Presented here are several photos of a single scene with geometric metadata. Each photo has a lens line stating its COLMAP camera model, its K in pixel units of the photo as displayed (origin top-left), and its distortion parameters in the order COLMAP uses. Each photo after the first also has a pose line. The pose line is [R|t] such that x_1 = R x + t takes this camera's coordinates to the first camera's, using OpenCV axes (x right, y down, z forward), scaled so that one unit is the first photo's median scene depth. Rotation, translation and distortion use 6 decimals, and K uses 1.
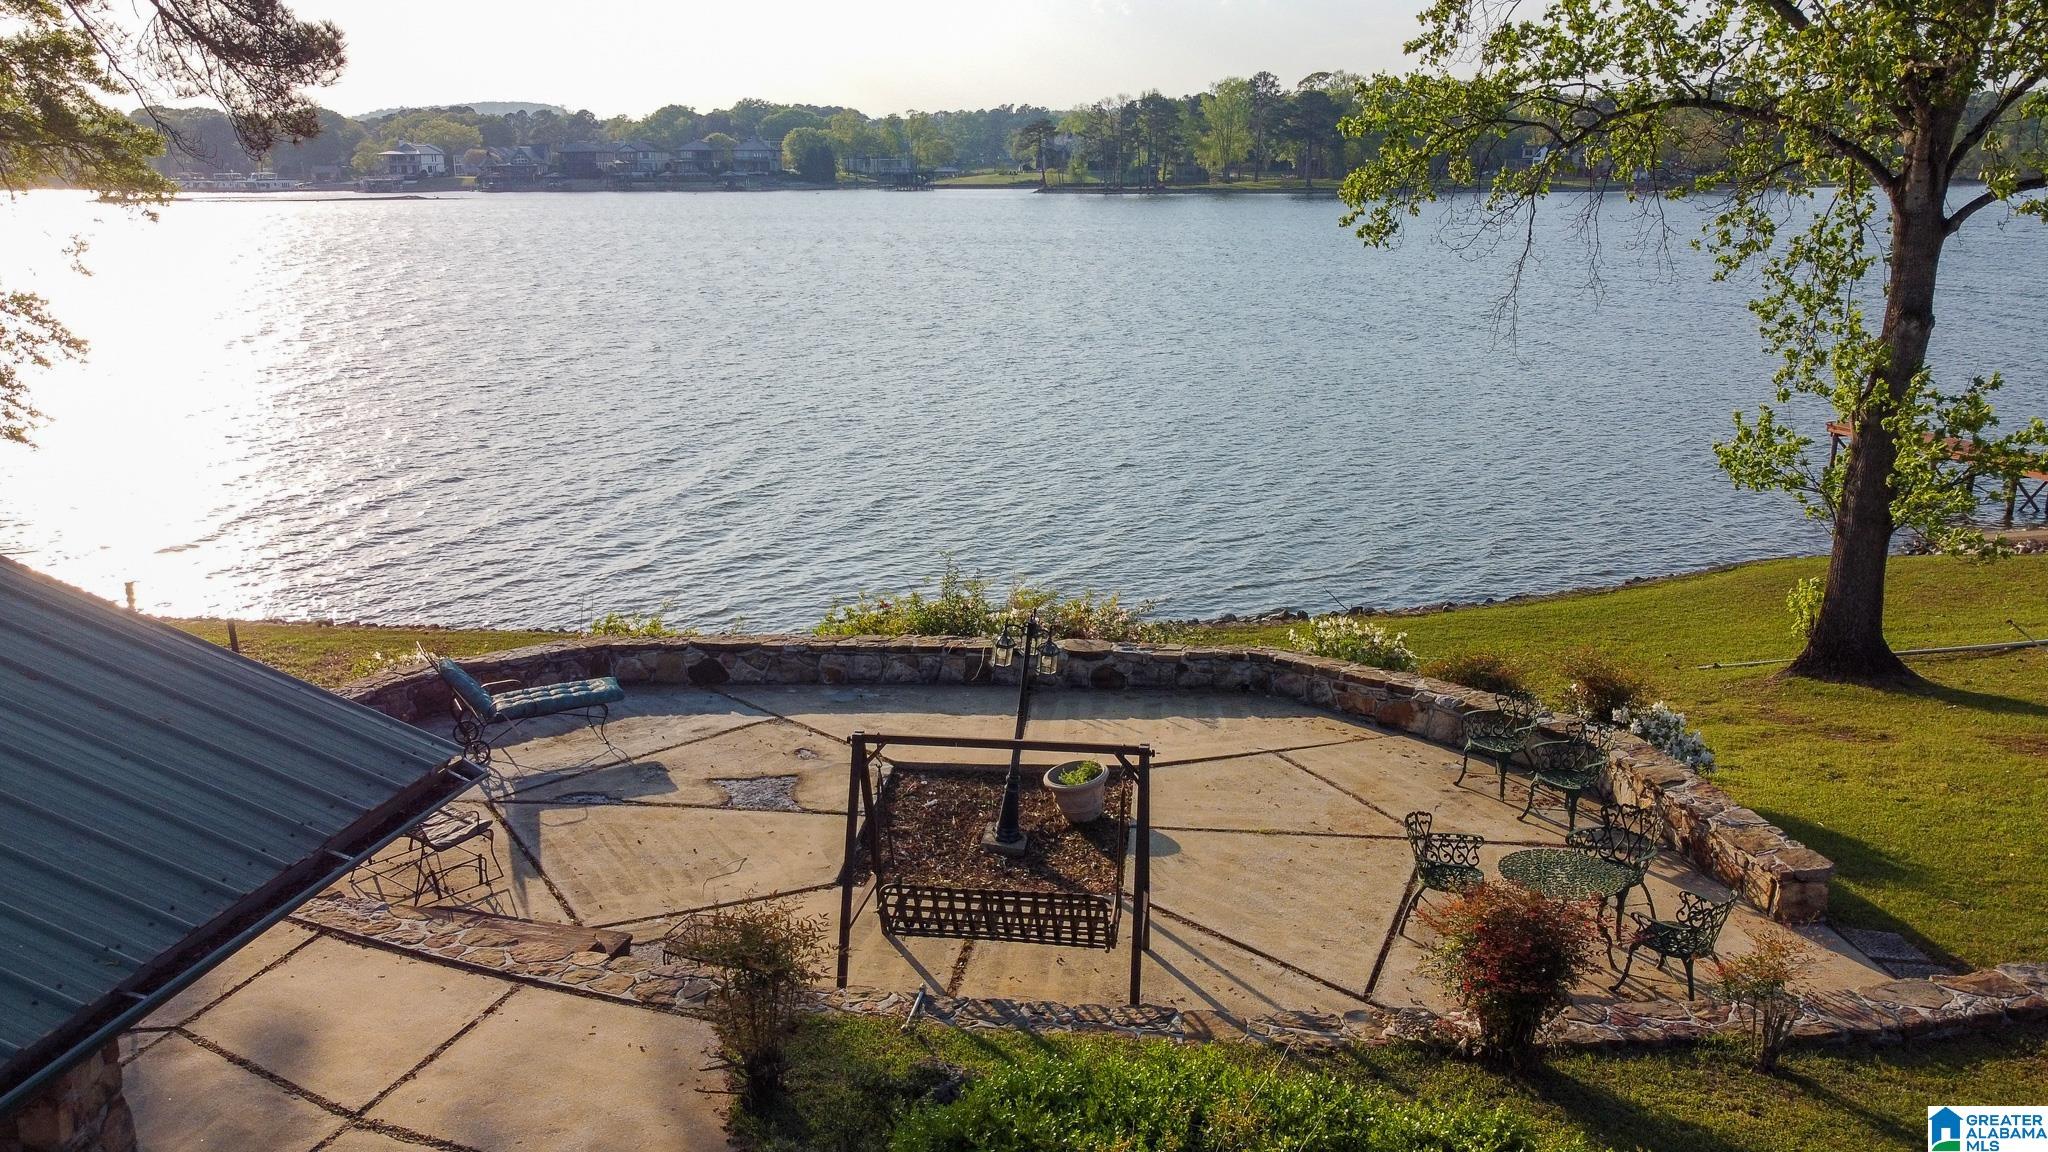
lens RADIAL K [[1561.7, 0, 1024.0], [0, 1561.7, 576.0], [0, 0, 1]] dist [-0.001713, -0.004497]
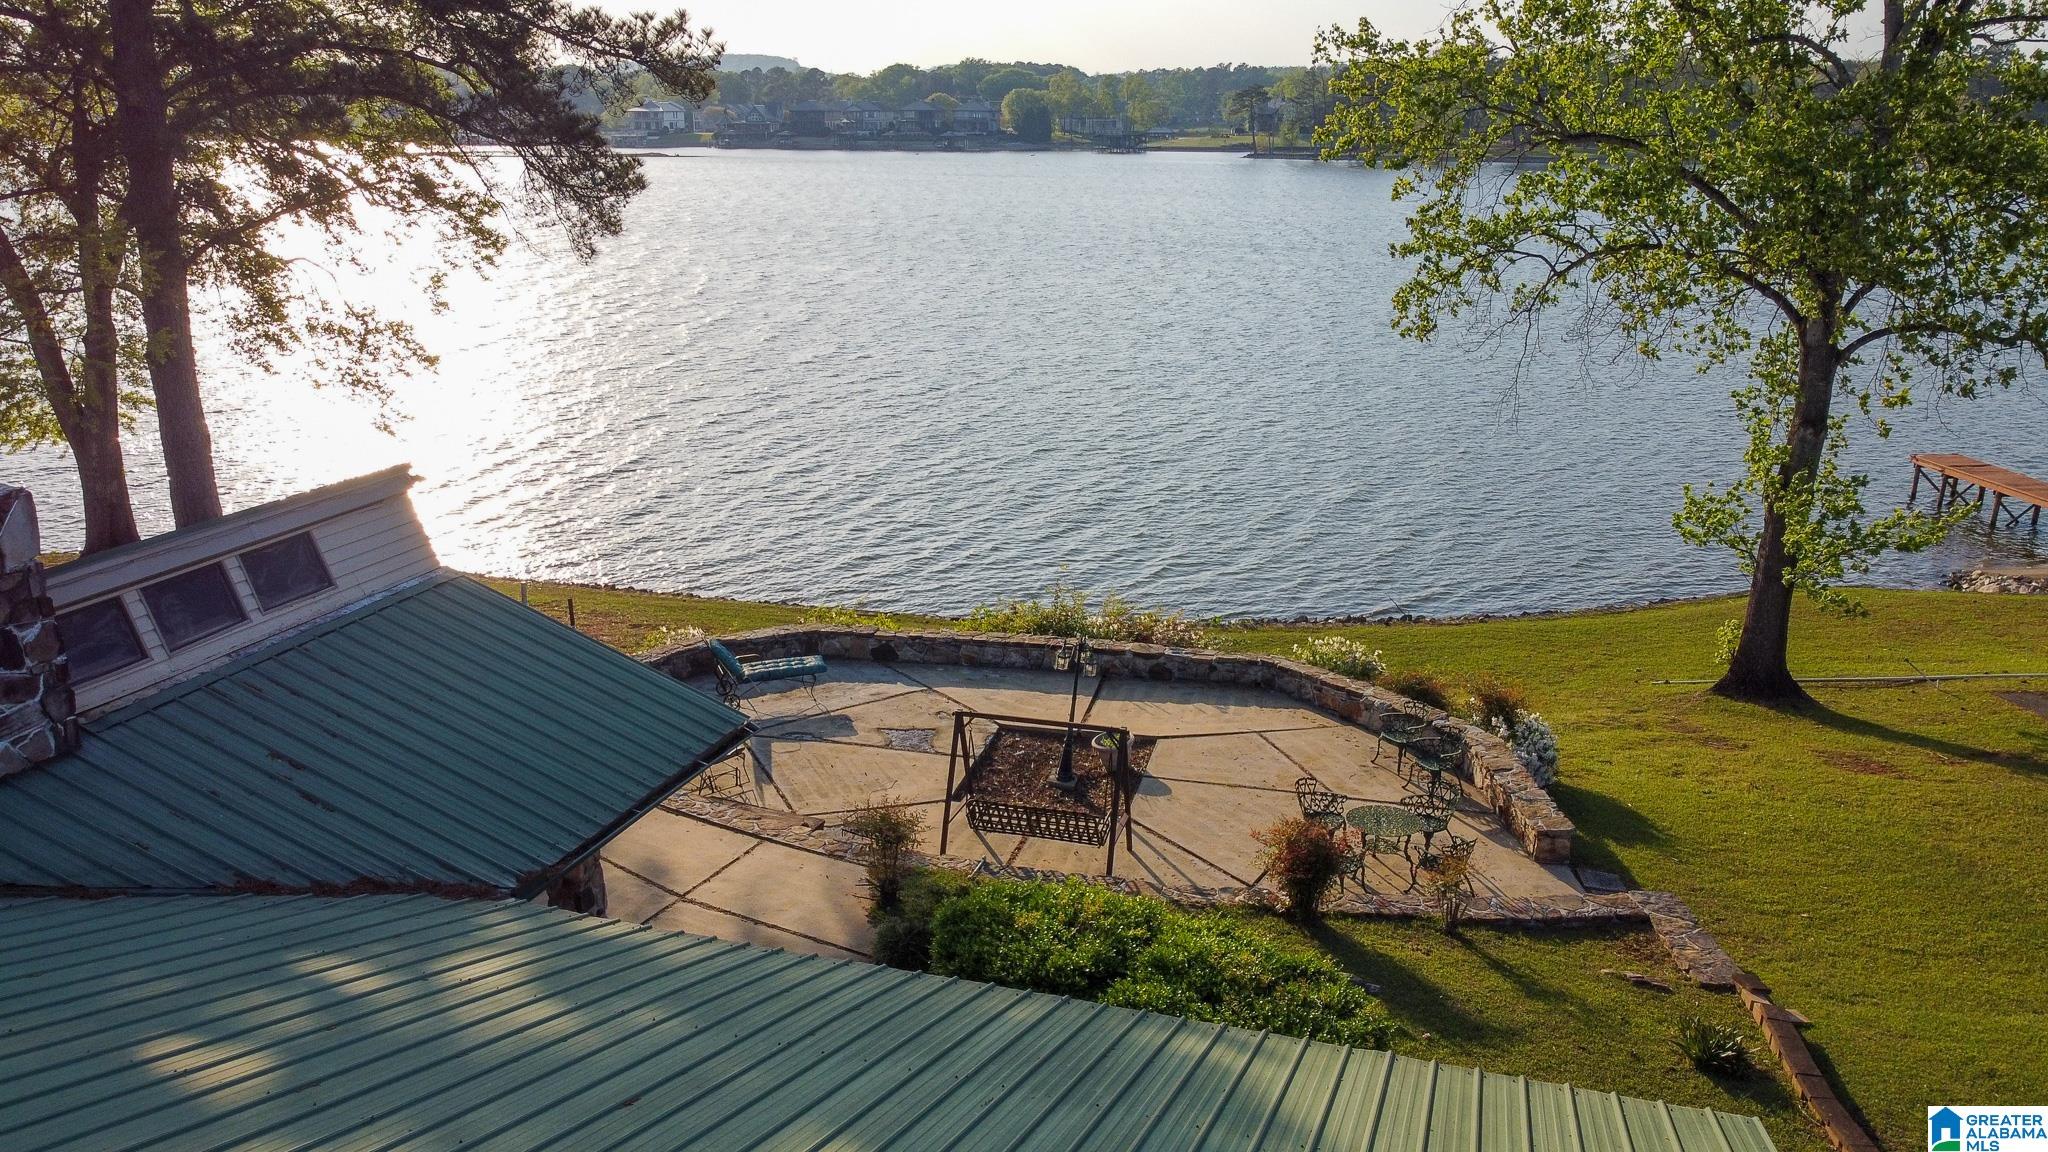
lens RADIAL K [[1561.7, 0, 1024.0], [0, 1561.7, 576.0], [0, 0, 1]] dist [-0.001713, -0.004497]
pose [[0.990524, 0.046421, -0.129257, 0.117953], [-0.041948, 0.998430, 0.037116, -0.074111], [0.130777, -0.031342, 0.990916, -0.446559]]
